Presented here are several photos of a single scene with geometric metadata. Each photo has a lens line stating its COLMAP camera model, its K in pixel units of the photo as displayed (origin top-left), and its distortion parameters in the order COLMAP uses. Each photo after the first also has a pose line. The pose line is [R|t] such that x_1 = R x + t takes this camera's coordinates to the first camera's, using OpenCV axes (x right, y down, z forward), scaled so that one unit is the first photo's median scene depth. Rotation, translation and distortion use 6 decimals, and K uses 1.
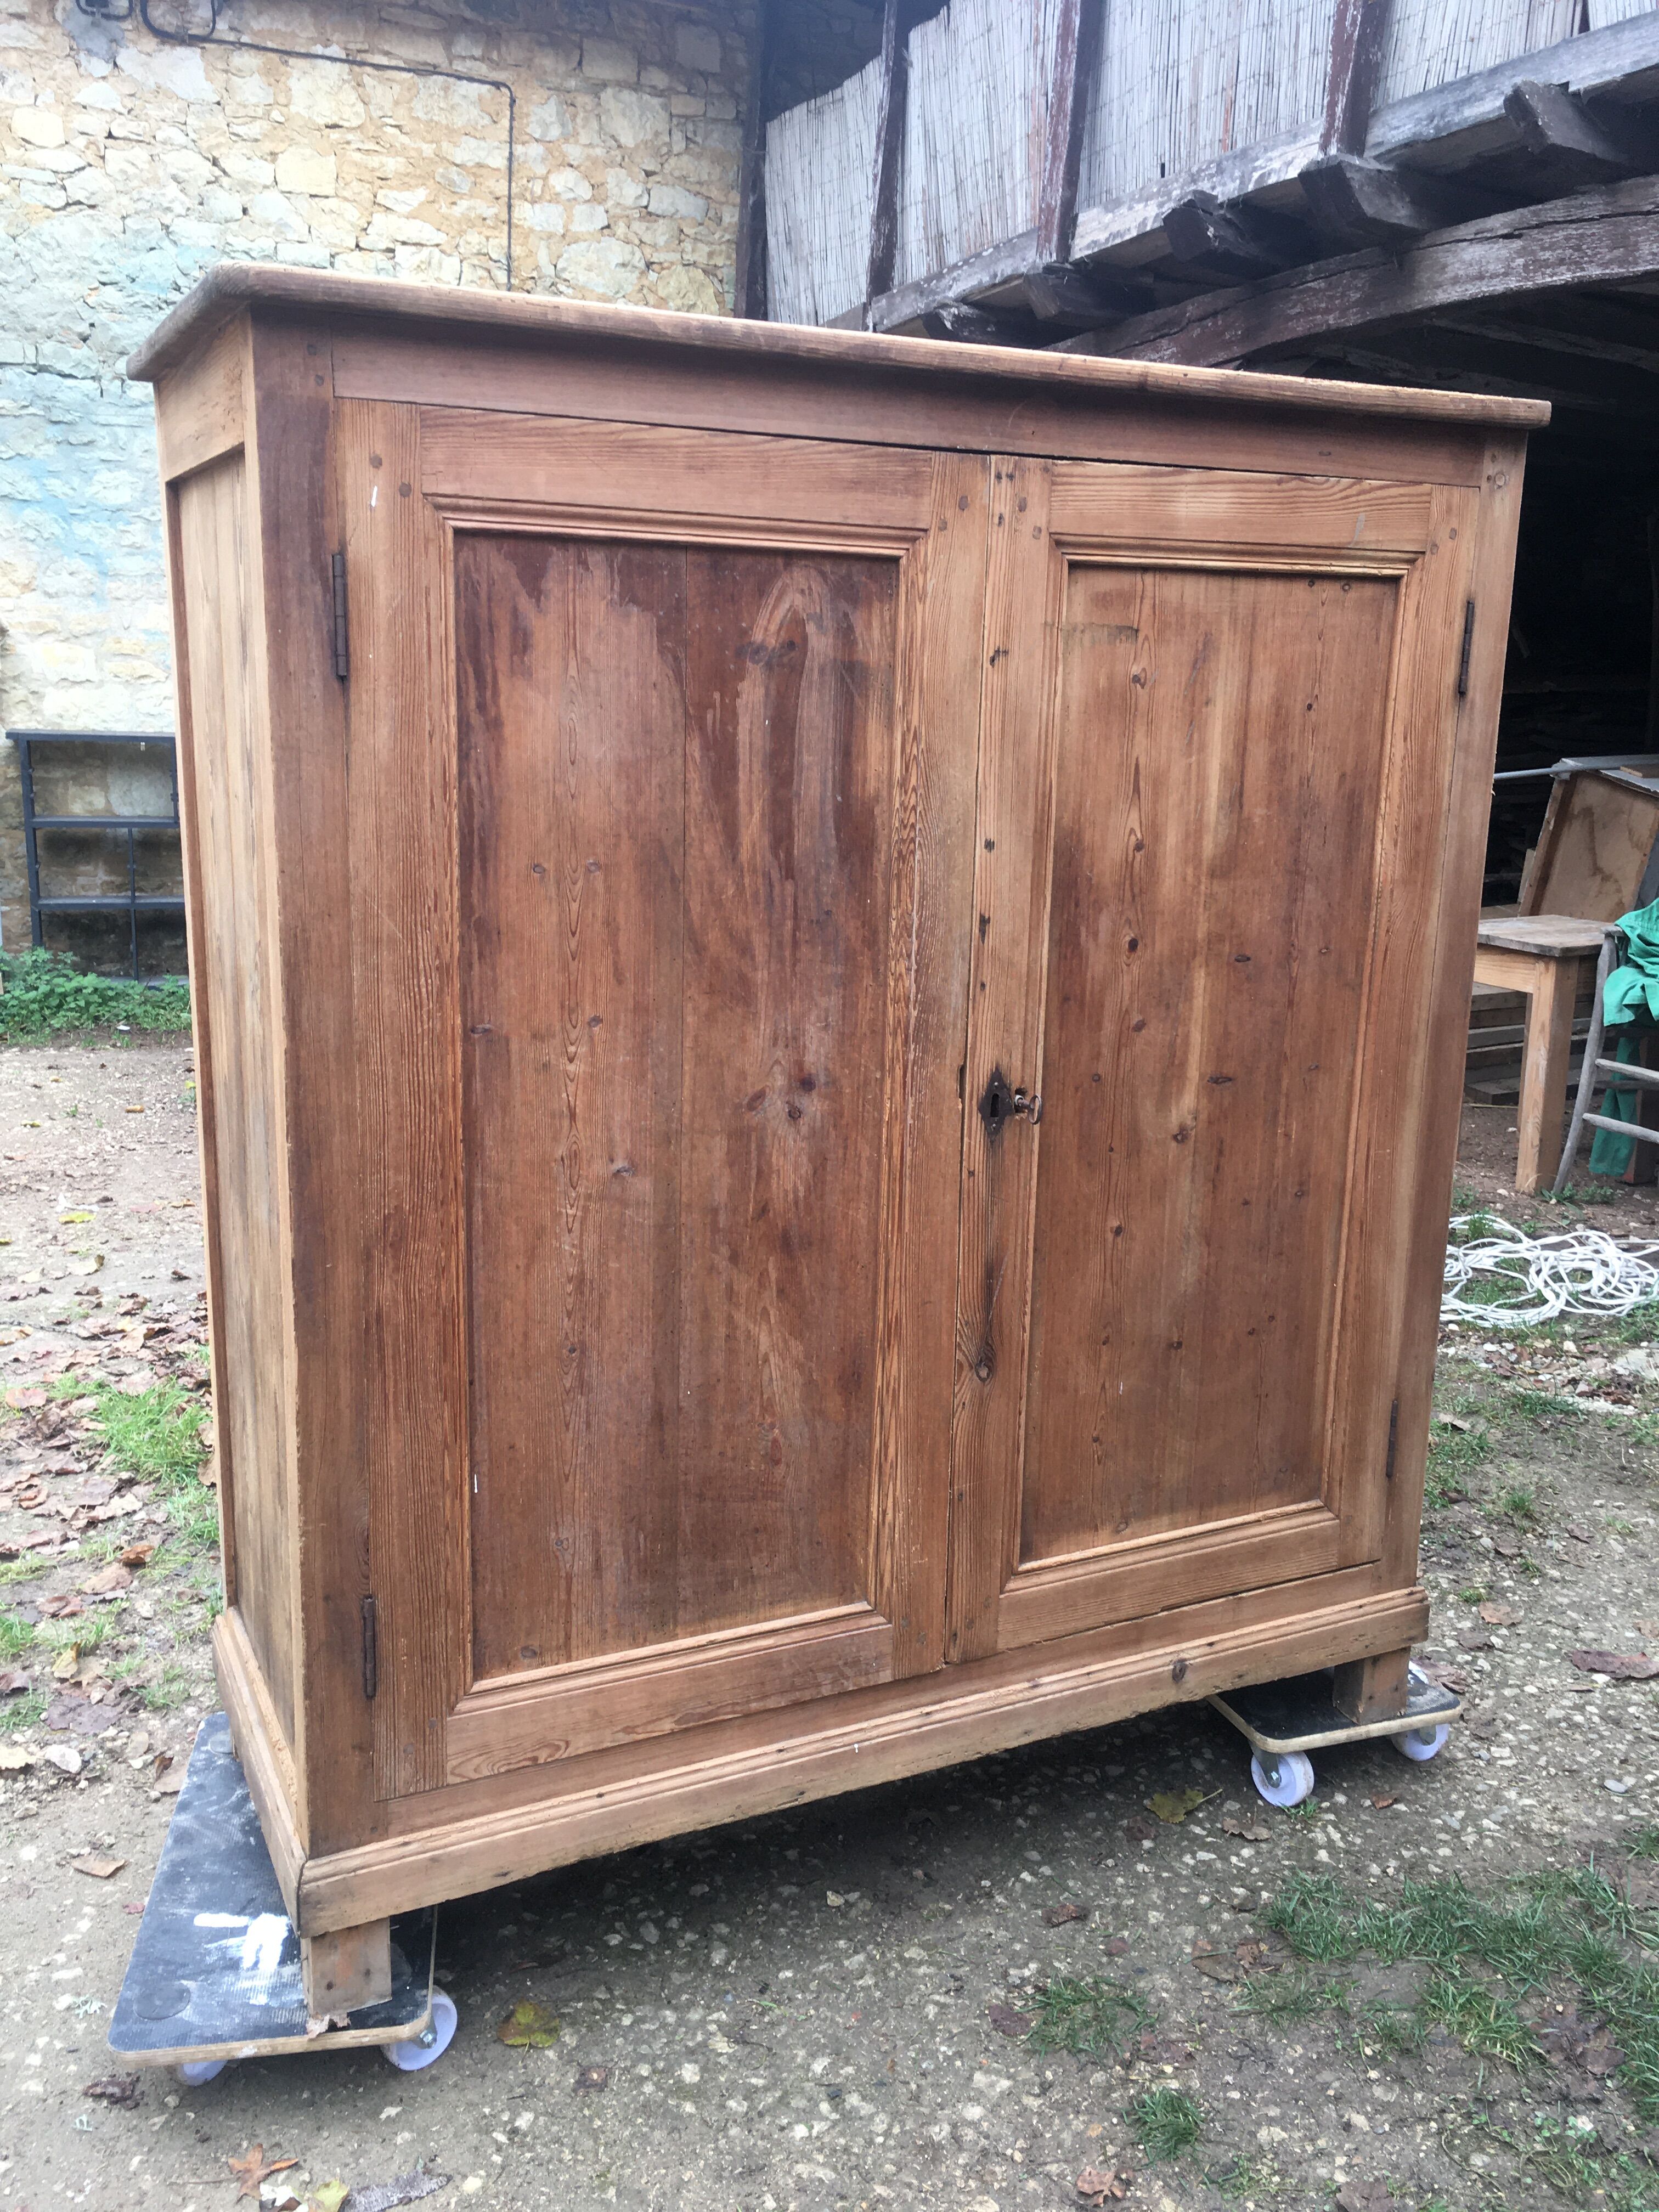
lens RADIAL K [[1901.6, 0, 824.7], [0, 1901.6, 1074.8], [0, 0, 1]] dist [0.085282, -0.126980]
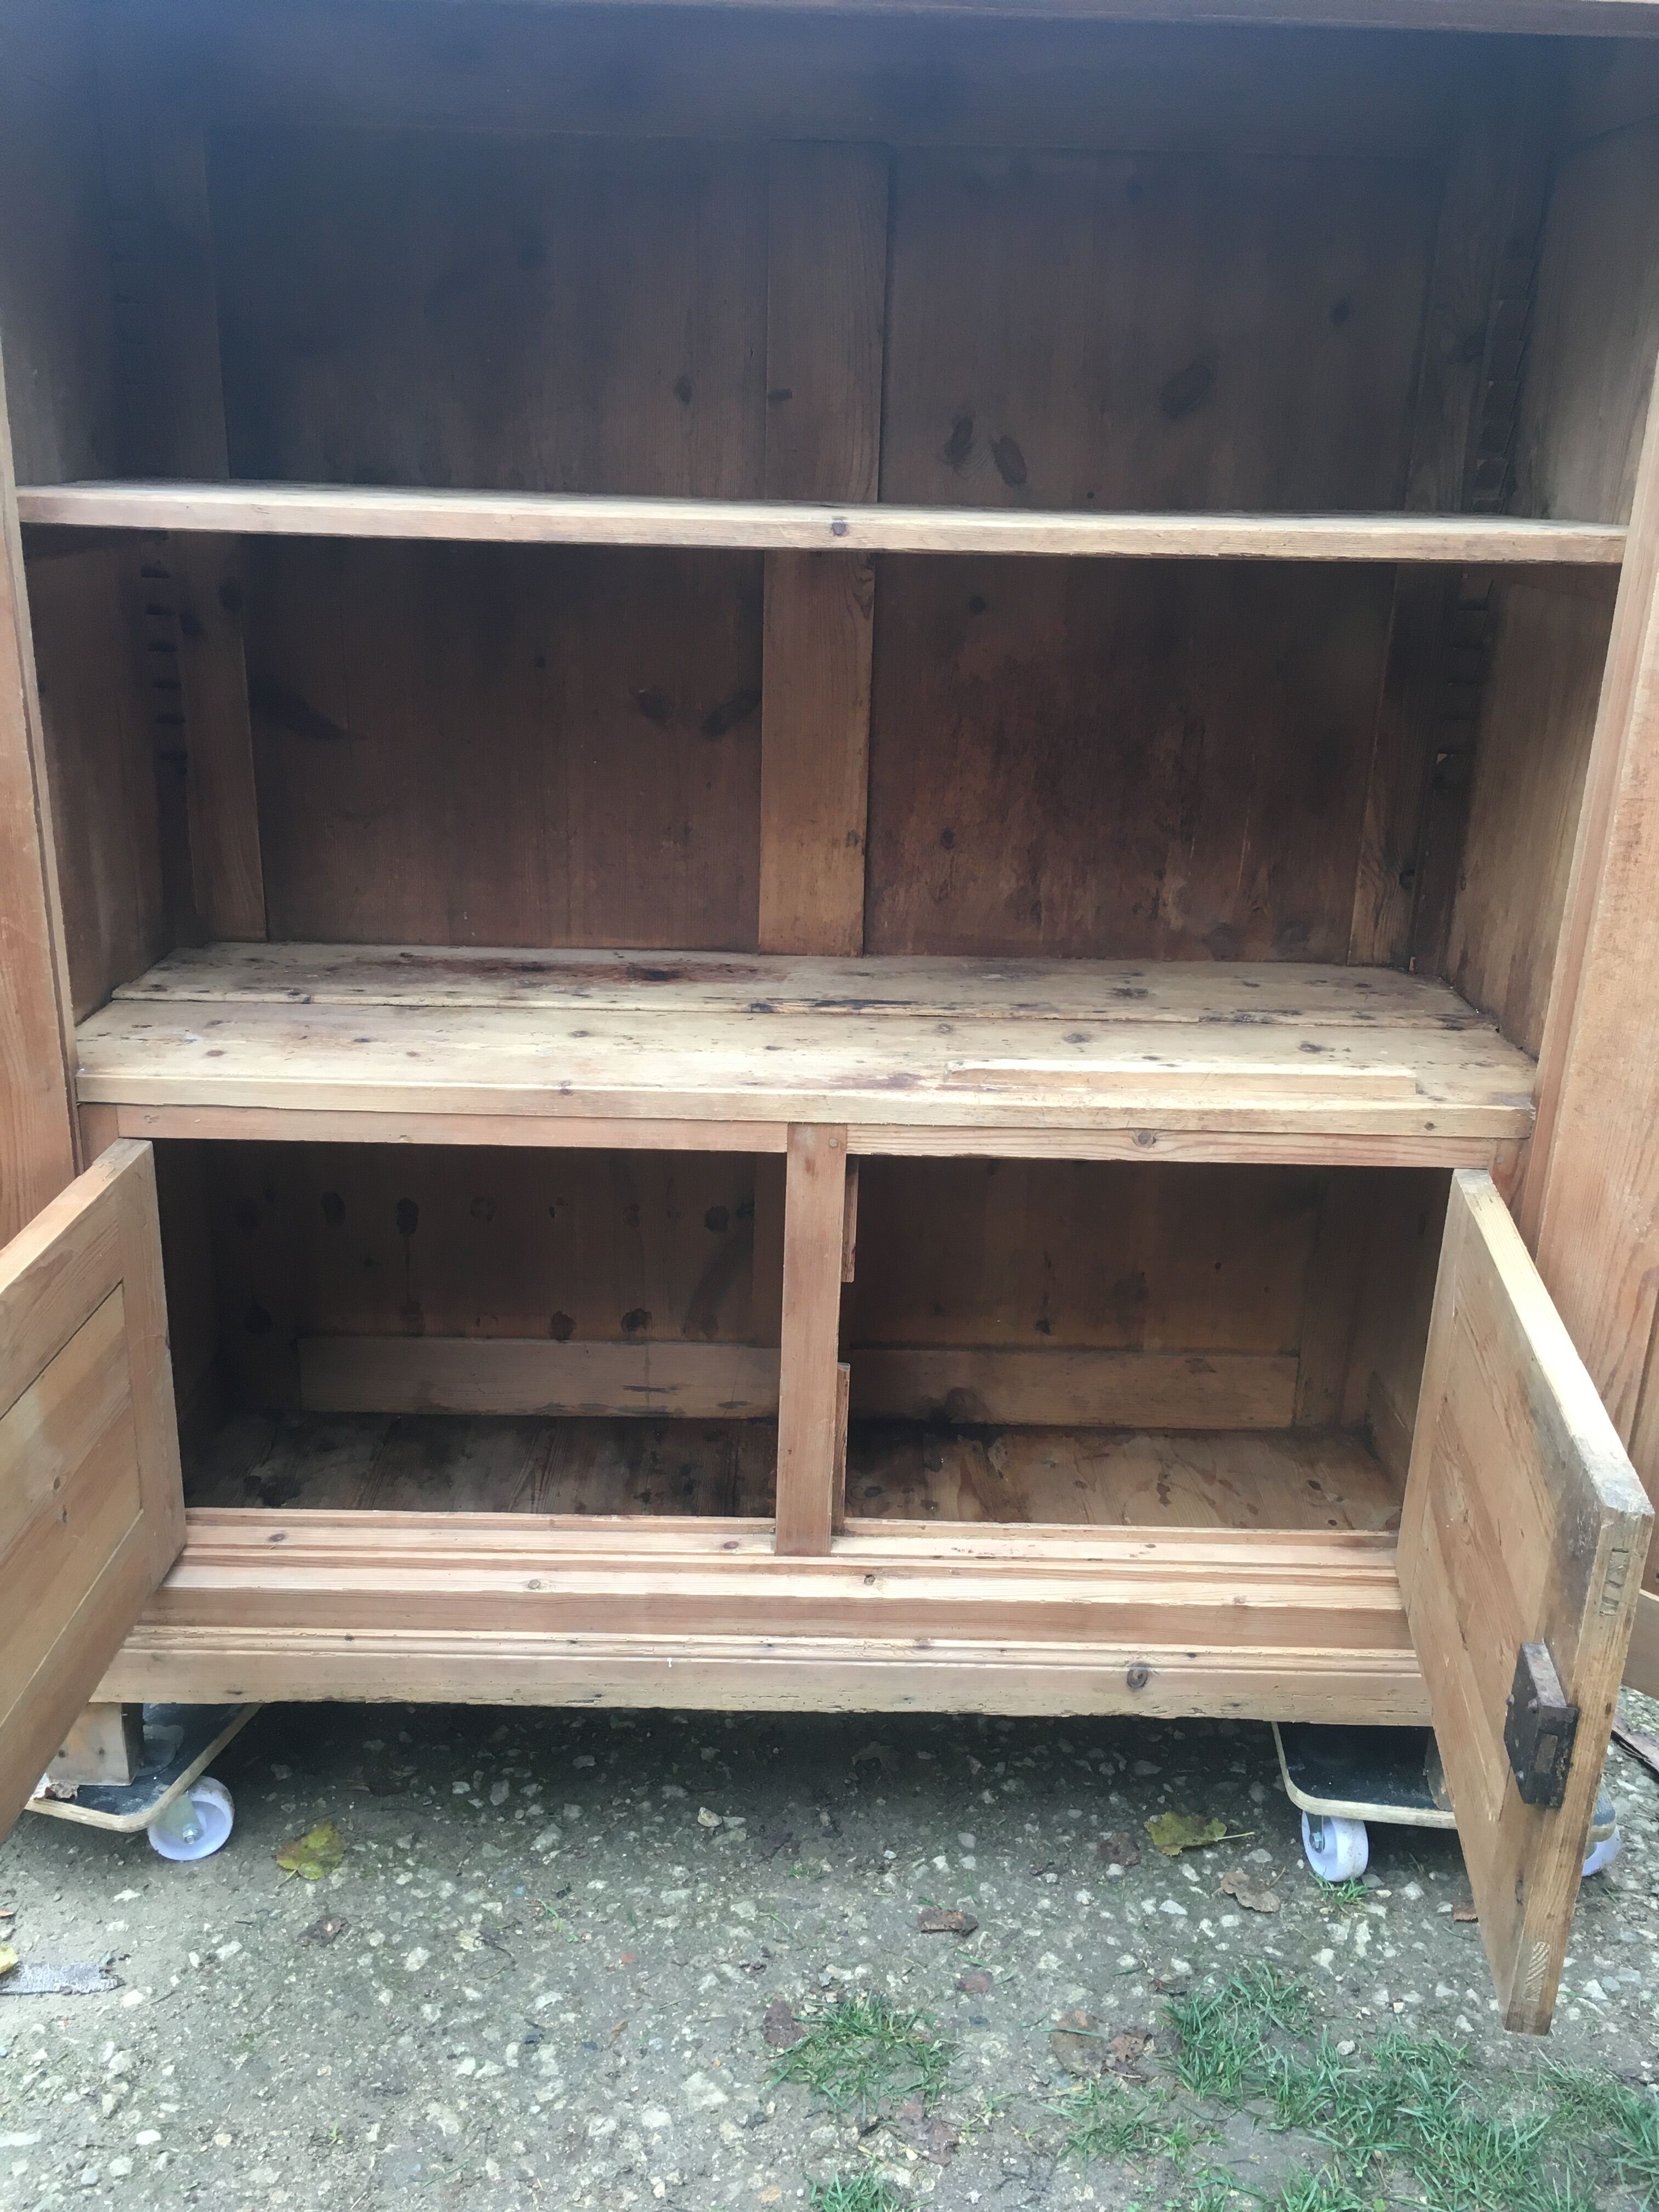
lens RADIAL K [[1901.6, 0, 834.2], [0, 1901.6, 1088.7], [0, 0, 1]] dist [0.085282, -0.126980]
pose [[0.900991, 0.144551, -0.409048, 0.393175], [-0.097324, 0.986173, 0.134127, -0.015932], [0.422780, -0.081037, 0.902602, 0.298625]]
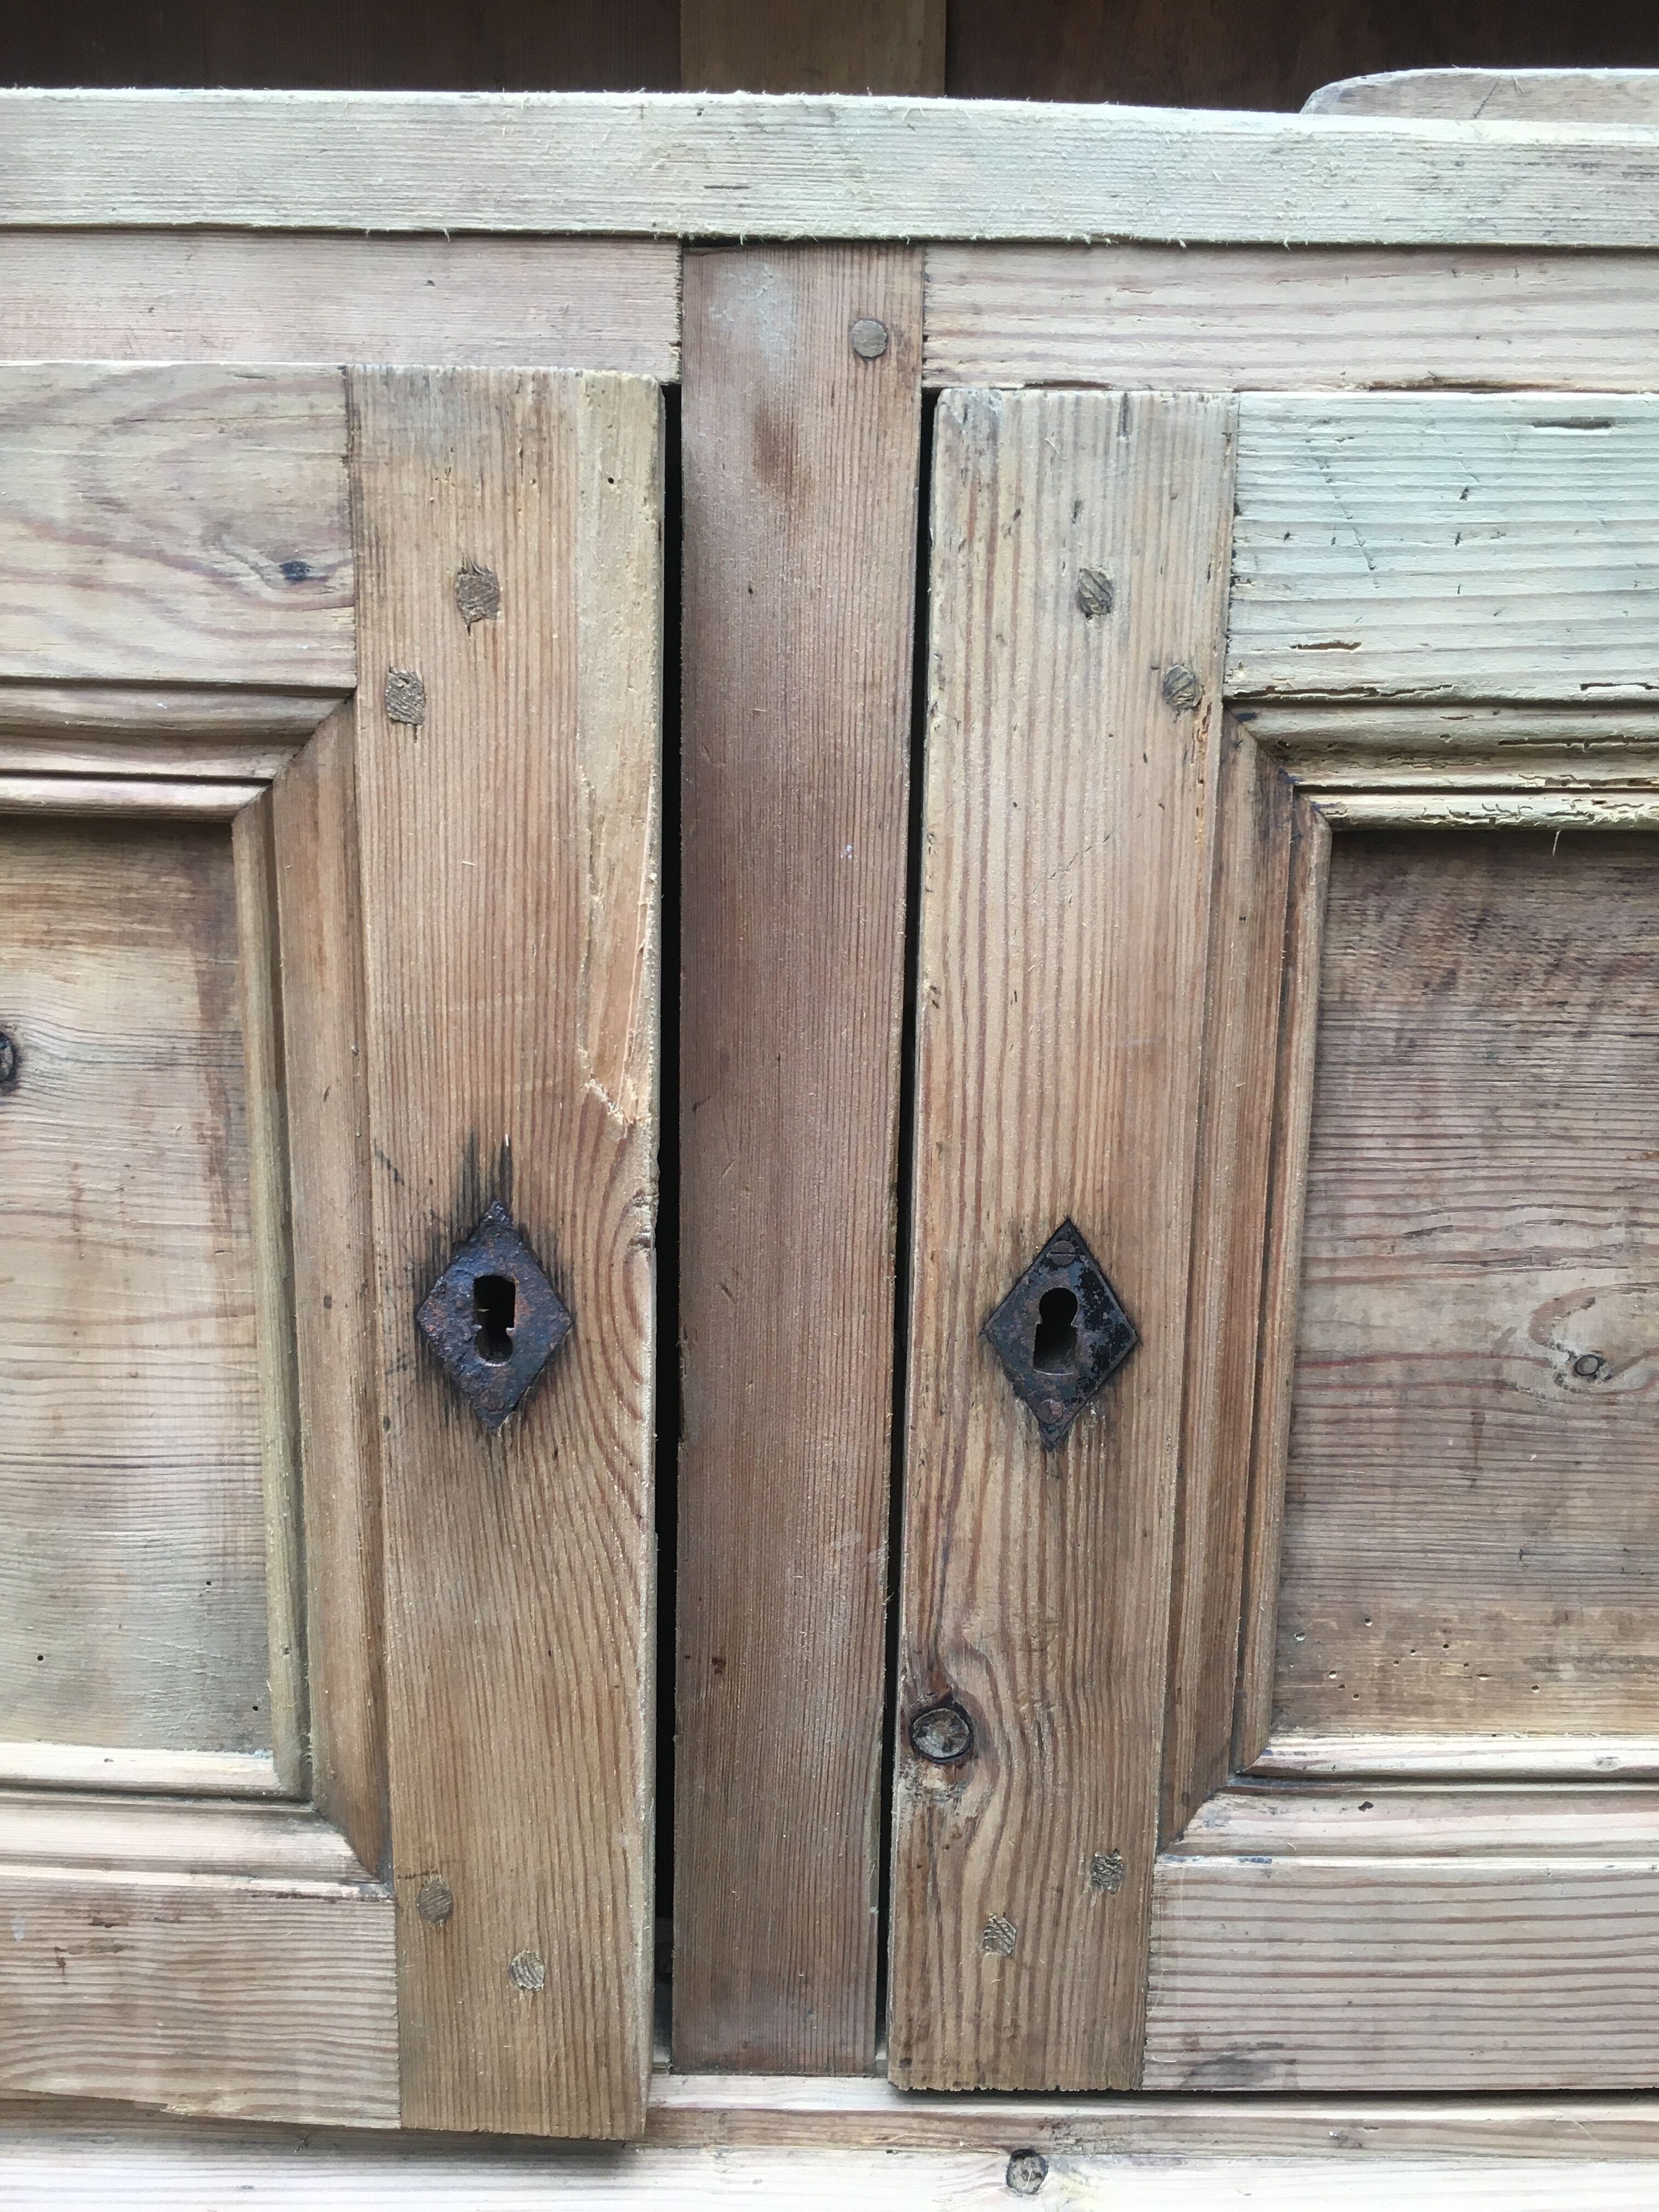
lens RADIAL K [[1901.6, 0, 843.8], [0, 1901.6, 1089.3], [0, 0, 1]] dist [0.085282, -0.126980]
pose [[0.895771, 0.074329, -0.438257, 0.159711], [-0.085447, 0.996327, -0.005669, 0.189927], [0.436225, 0.042526, 0.898832, 0.840988]]
